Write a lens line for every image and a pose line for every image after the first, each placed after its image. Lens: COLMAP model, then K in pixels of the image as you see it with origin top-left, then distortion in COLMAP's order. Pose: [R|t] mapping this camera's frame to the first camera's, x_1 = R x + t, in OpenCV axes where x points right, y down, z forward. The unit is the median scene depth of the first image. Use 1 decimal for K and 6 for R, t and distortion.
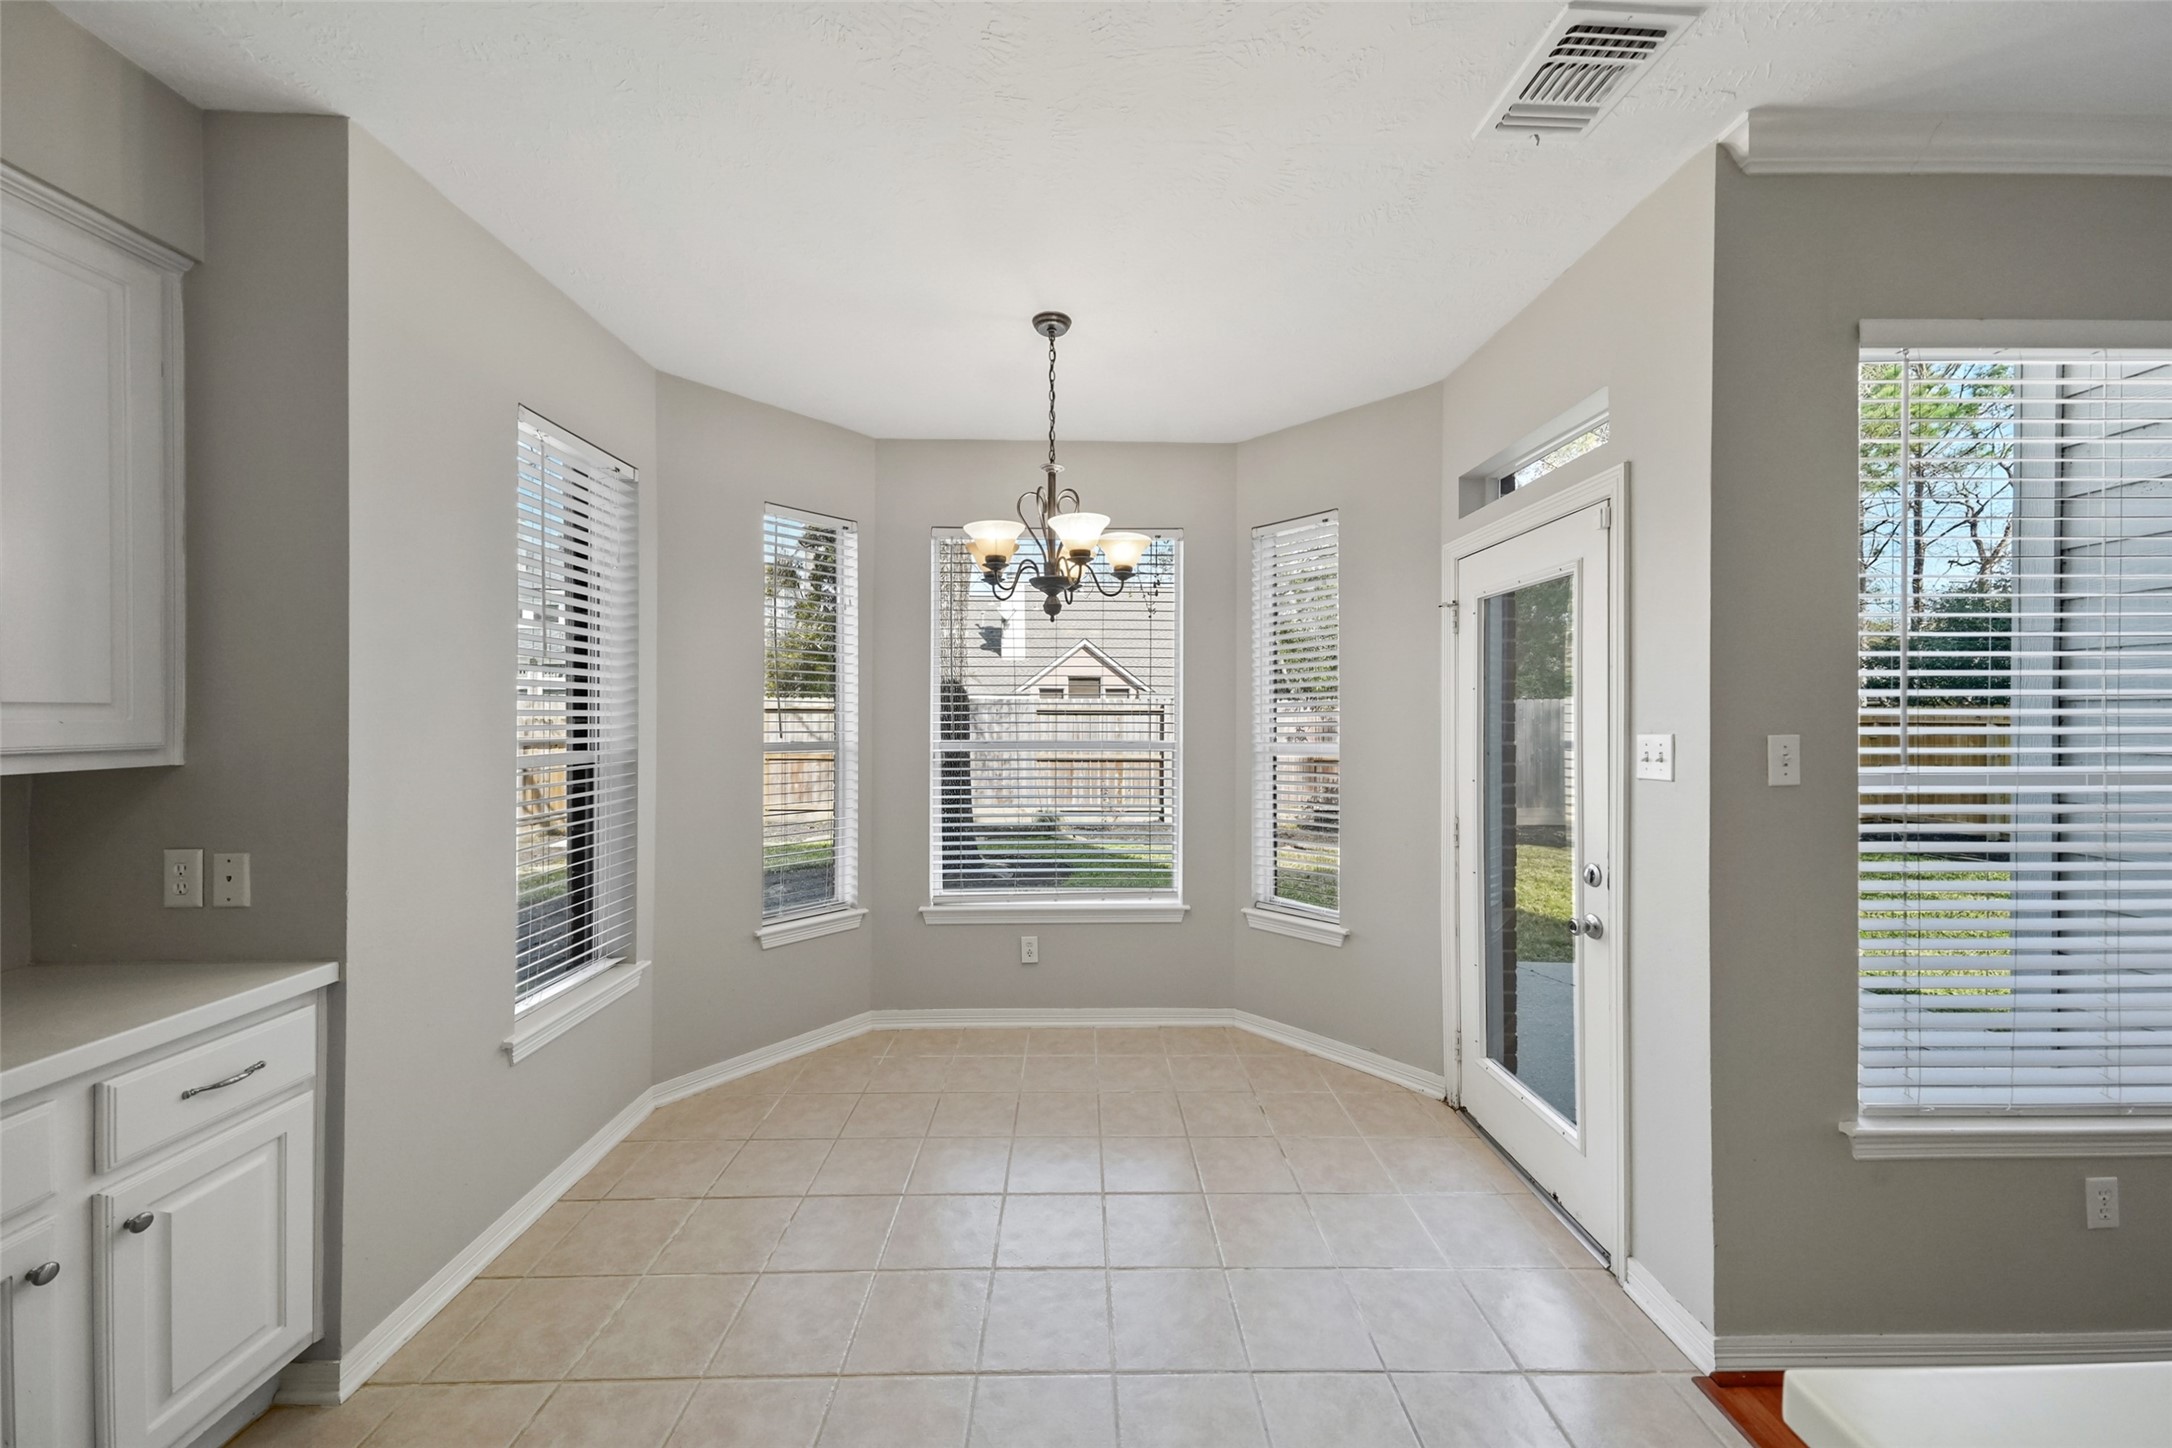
lens RADIAL K [[732.2, 0, 1089.9], [0, 732.2, 714.5], [0, 0, 1]] dist [0.009016, -0.000353]
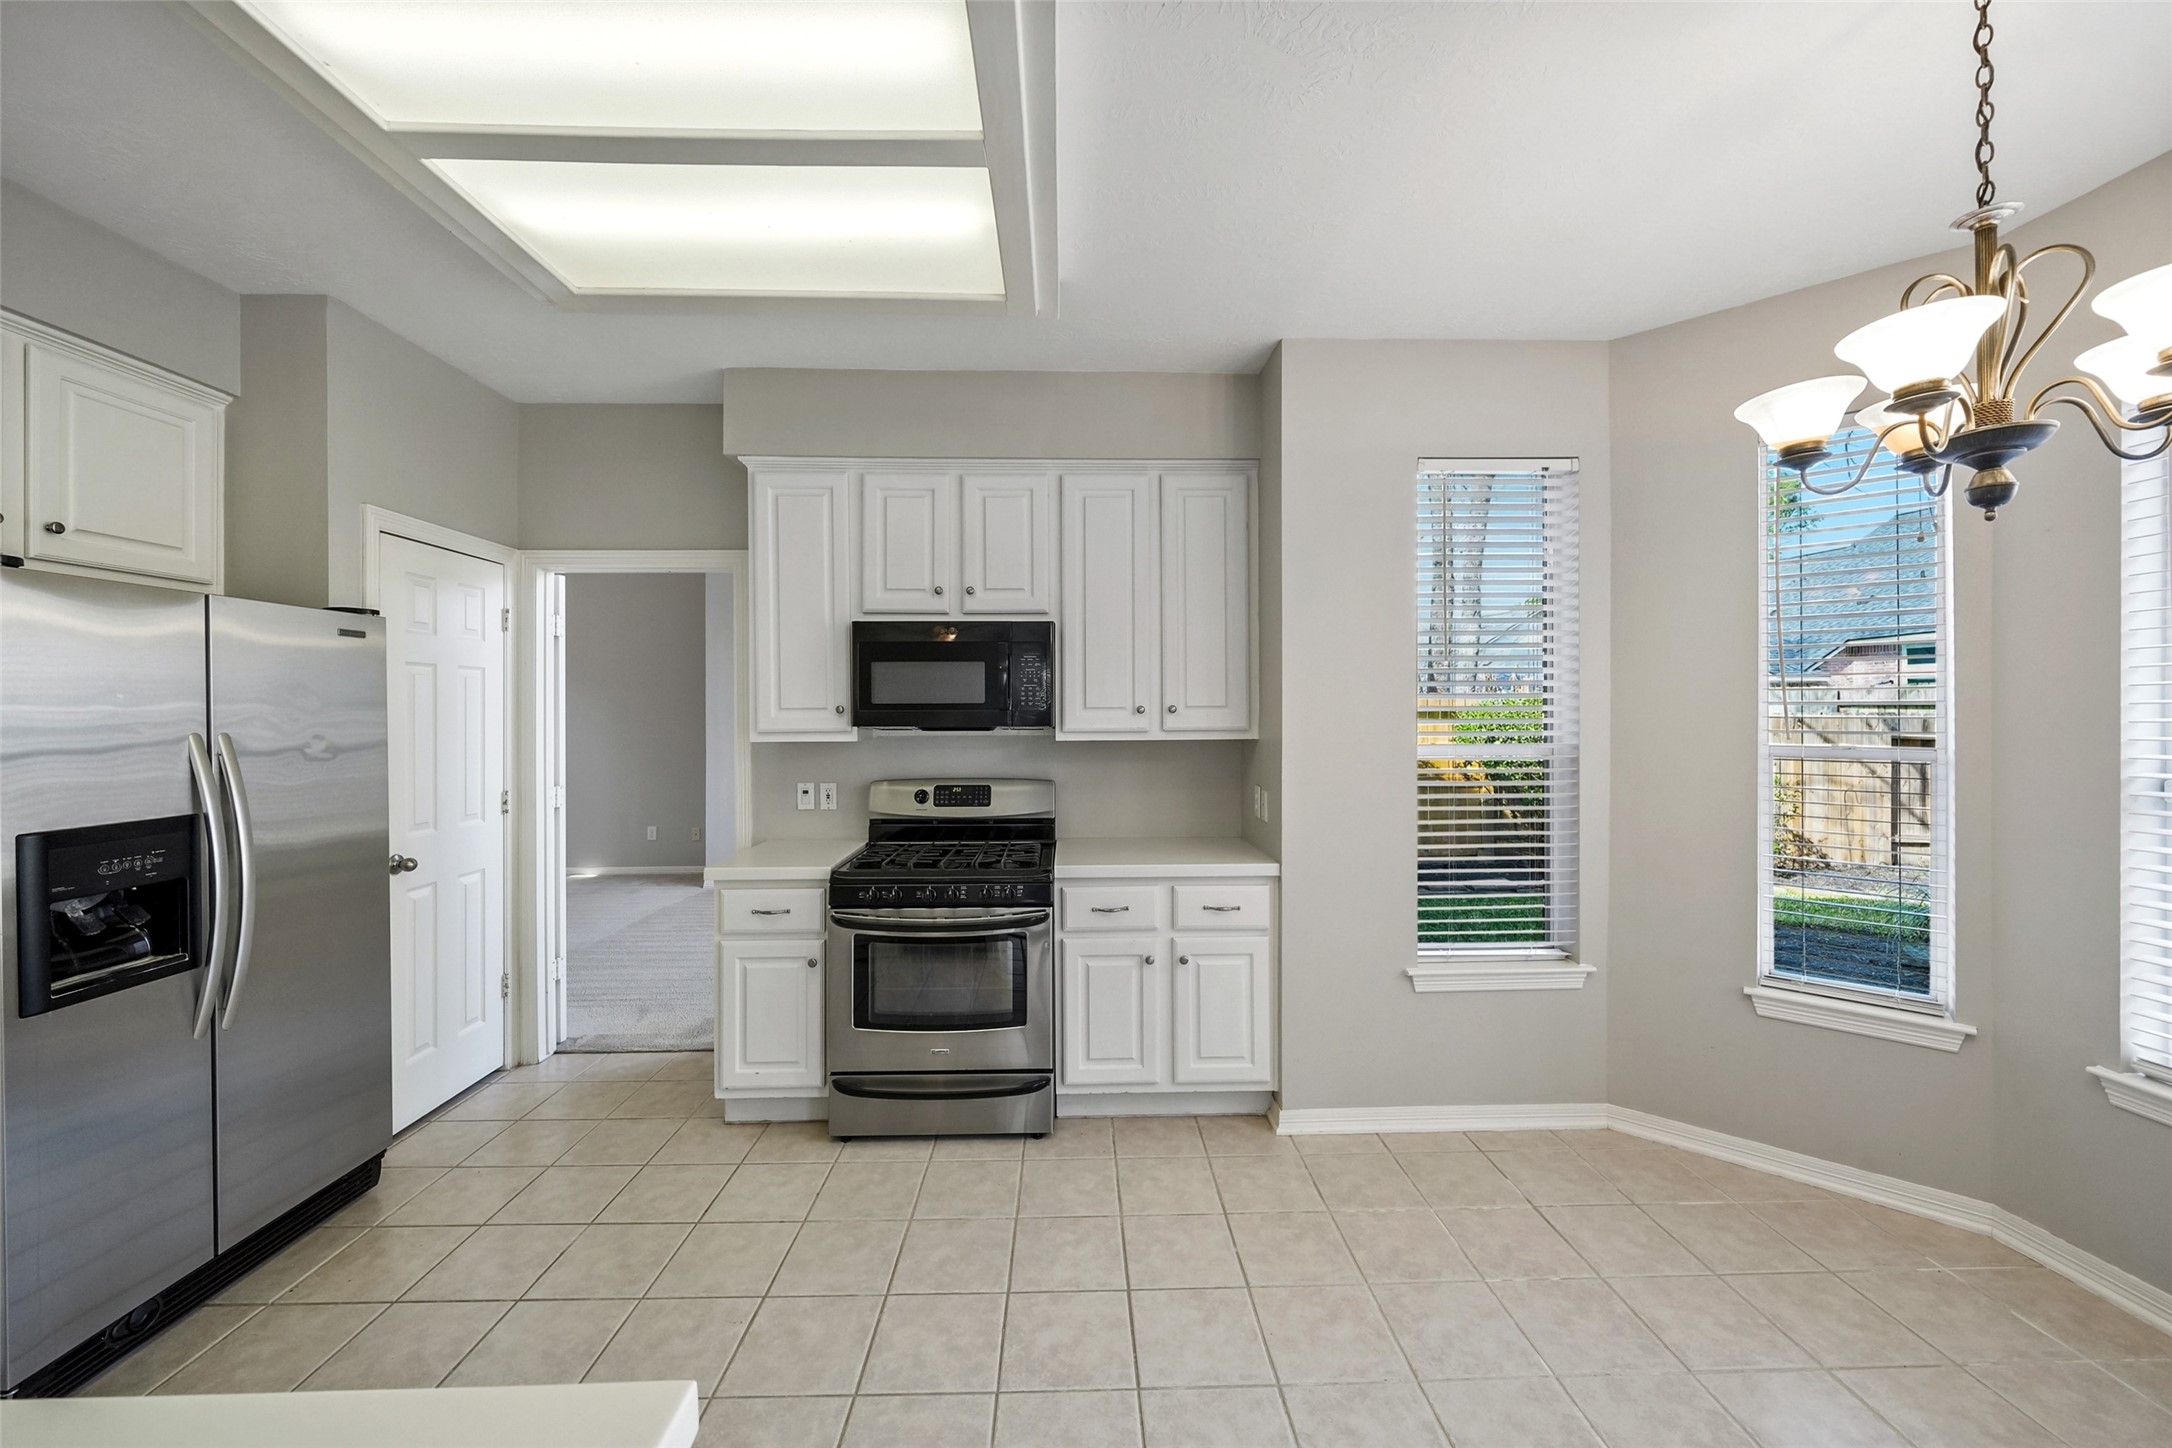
lens RADIAL K [[818.5, 0, 1094.3], [0, 818.5, 705.9], [0, 0, 1]] dist [0.008994, 0.000131]
pose [[0.025669, -0.010331, -0.999617, 0.461985], [0.007737, 0.999919, -0.010135, 0.002320], [0.999641, -0.007474, 0.025747, 0.333499]]
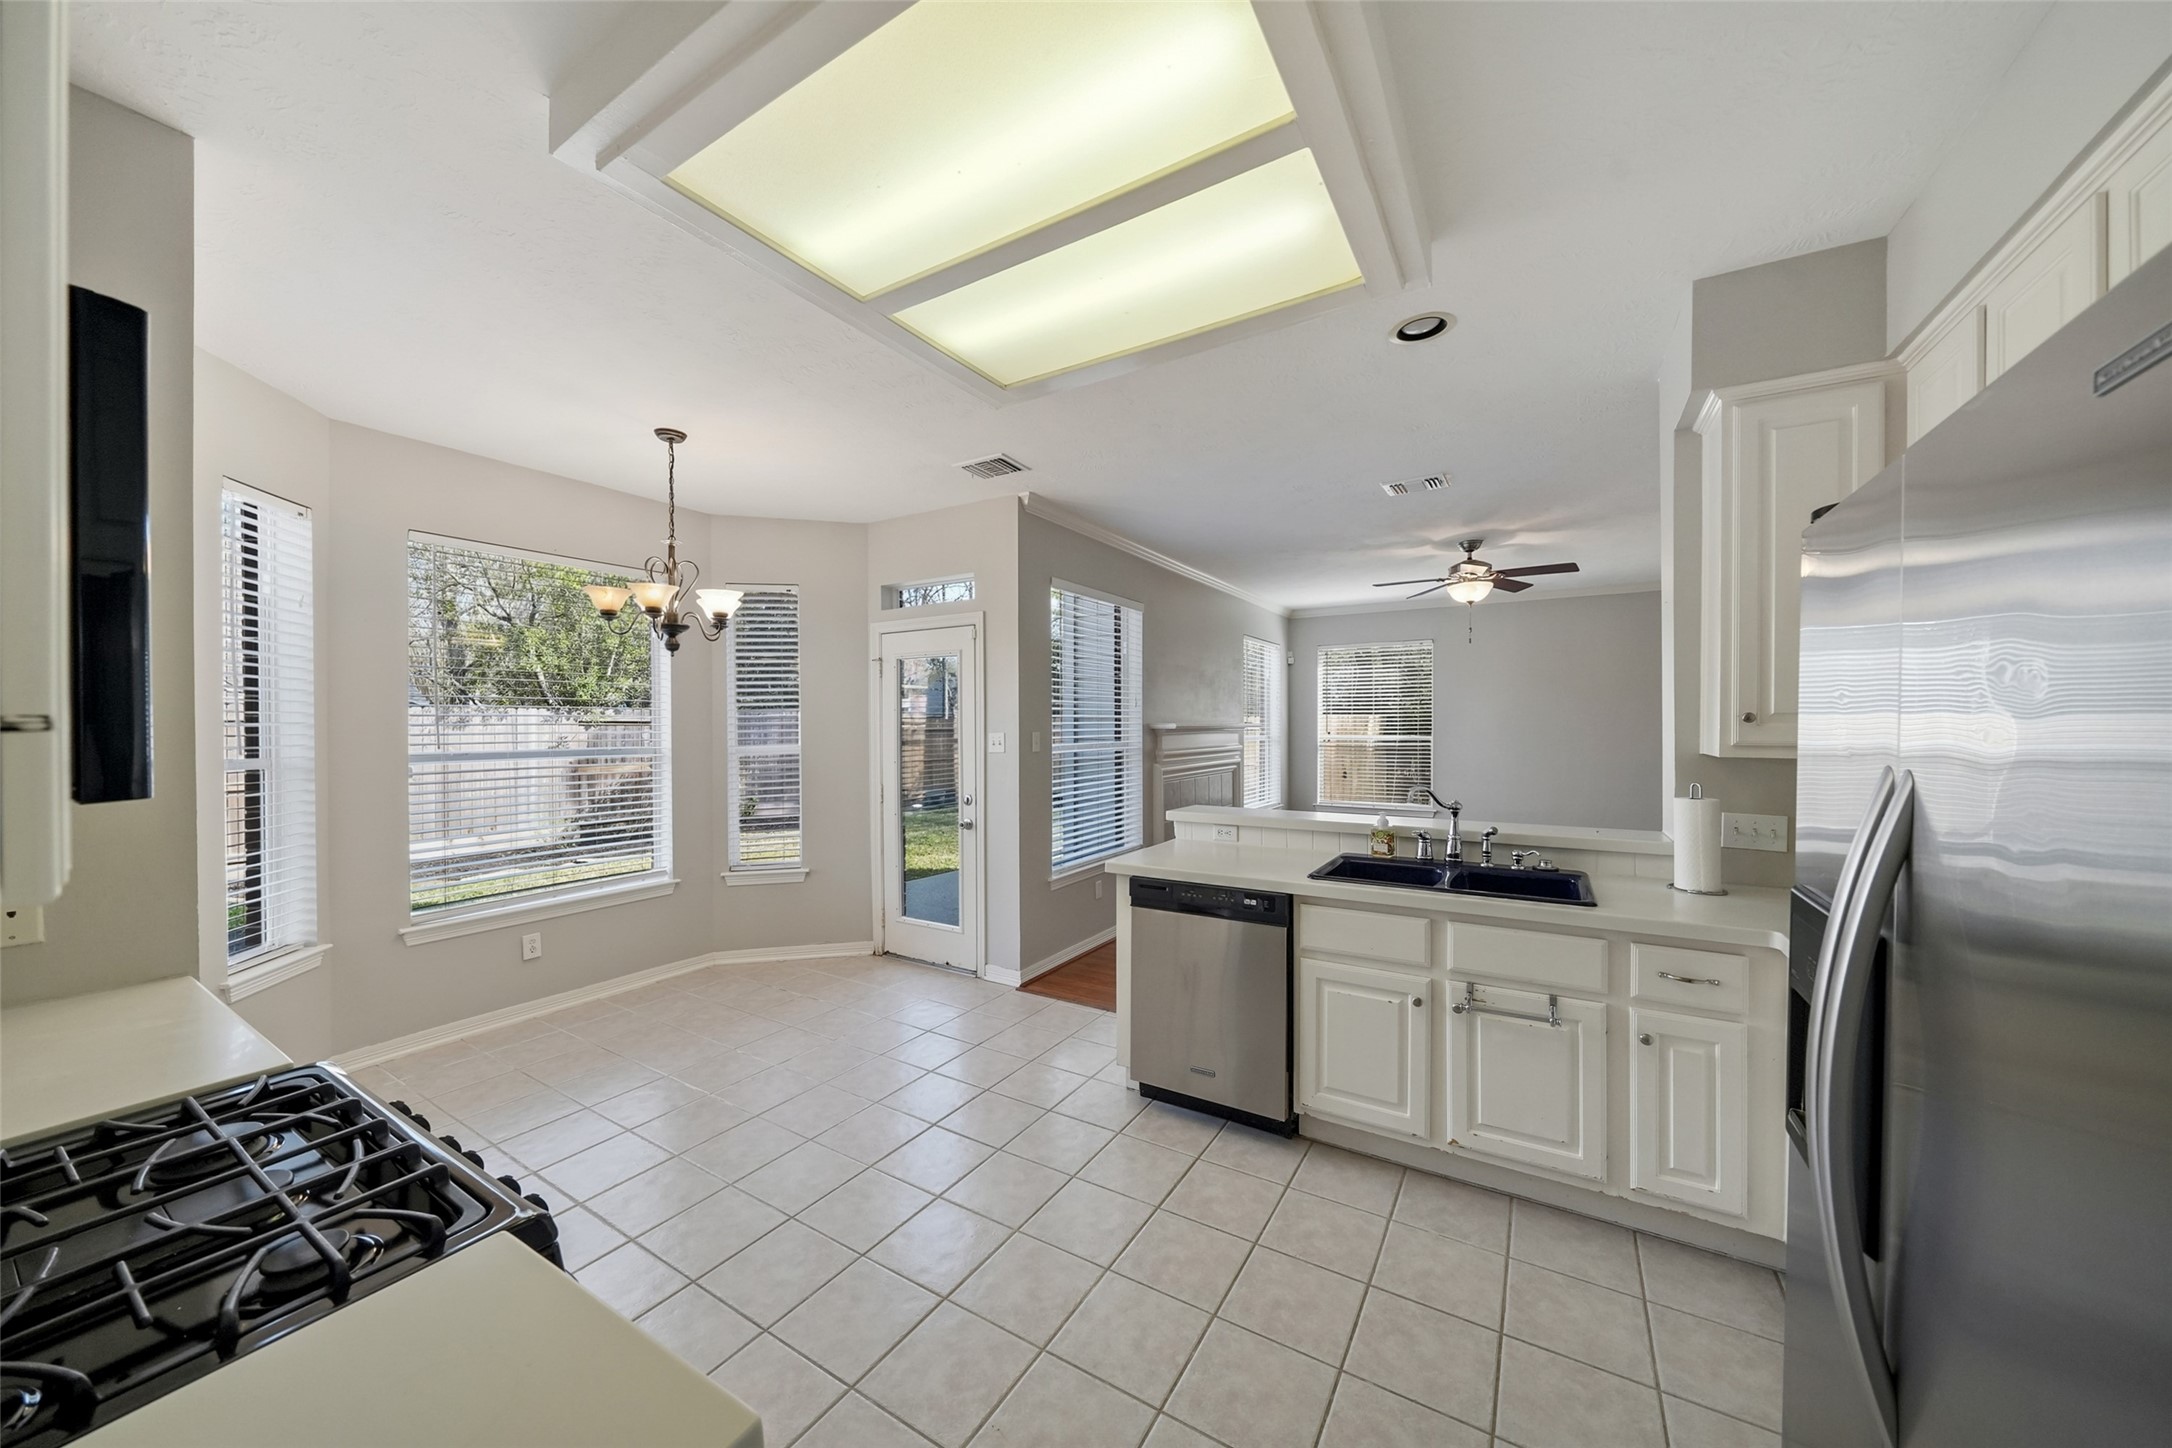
lens RADIAL K [[749.2, 0, 1075.5], [0, 749.2, 716.1], [0, 0, 1]] dist [0.000404, -0.005983]
pose [[0.542978, 0.006125, 0.839725, -0.733900], [0.002285, 0.999959, -0.008771, -0.003823], [-0.839744, 0.006681, 0.542942, -0.332997]]
